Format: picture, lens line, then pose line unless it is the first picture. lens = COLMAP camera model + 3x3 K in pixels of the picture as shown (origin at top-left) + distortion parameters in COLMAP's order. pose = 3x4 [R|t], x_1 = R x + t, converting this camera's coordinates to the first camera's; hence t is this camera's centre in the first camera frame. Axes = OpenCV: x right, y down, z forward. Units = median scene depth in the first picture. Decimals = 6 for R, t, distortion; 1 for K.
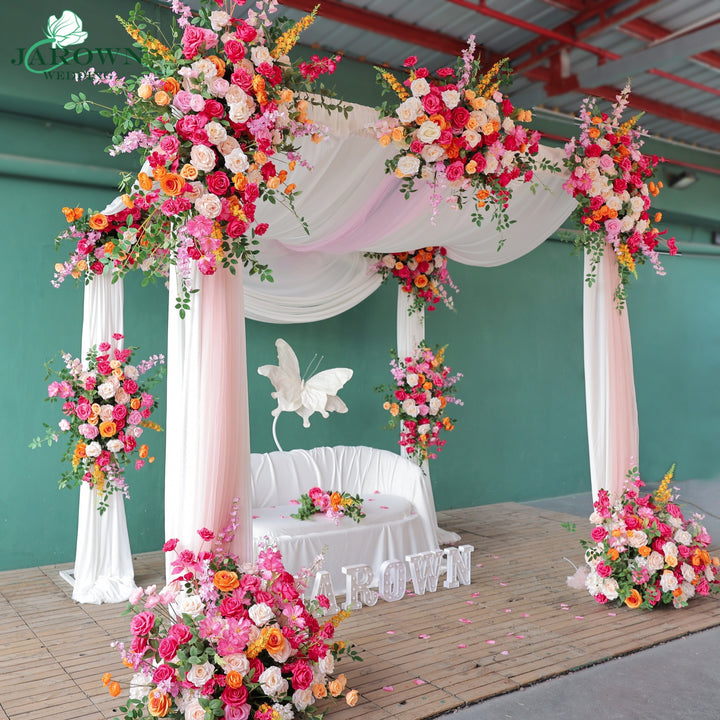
lens RADIAL K [[820.2, 0, 360.0], [0, 820.2, 360.0], [0, 0, 1]] dist [-0.000948, -0.000710]
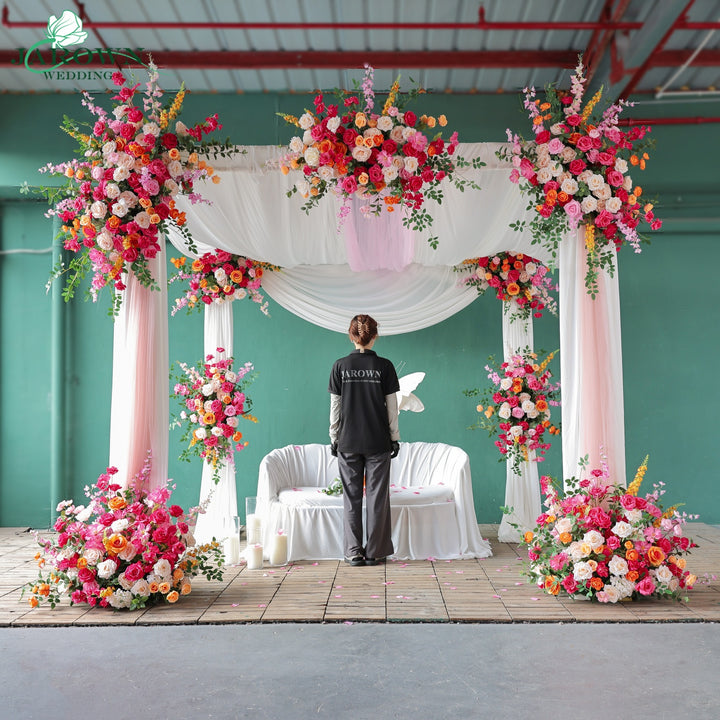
lens RADIAL K [[802.5, 0, 360.6], [0, 802.5, 400.1], [0, 0, 1]] dist [-0.009743, 0.018542]
pose [[0.809638, -0.017503, -0.586668, 0.645304], [0.008939, 0.999807, -0.017493, 0.076988], [0.586861, 0.008919, 0.809638, 0.077436]]
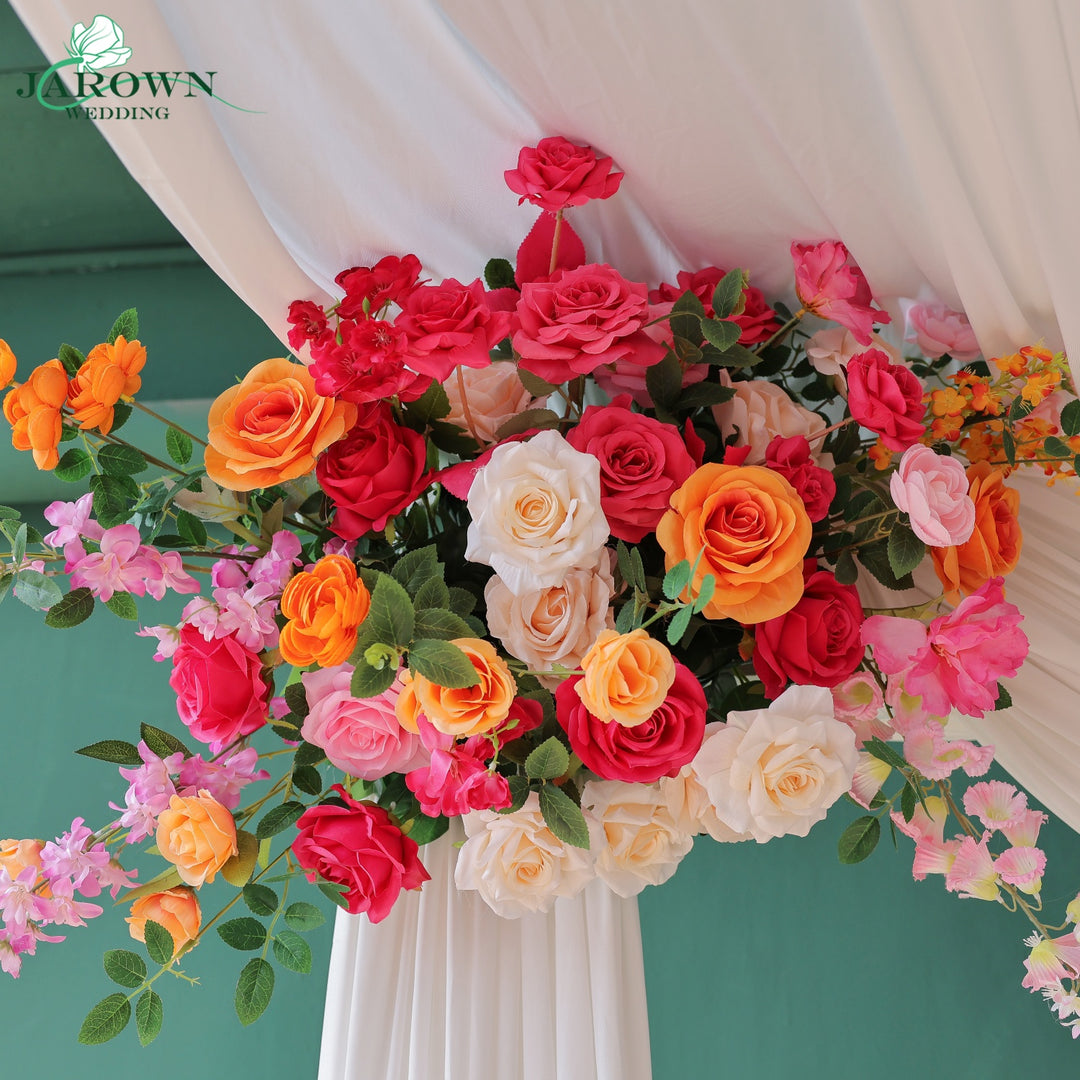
lens RADIAL K [[1230.3, 0, 540.0], [0, 1230.3, 540.0], [0, 0, 1]] dist [-0.000948, -0.000710]
pose [[0.773616, -0.294064, -0.561288, -0.186357], [0.010075, 0.891391, -0.453122, -0.071499], [0.633574, 0.344888, 0.692557, 0.863519]]
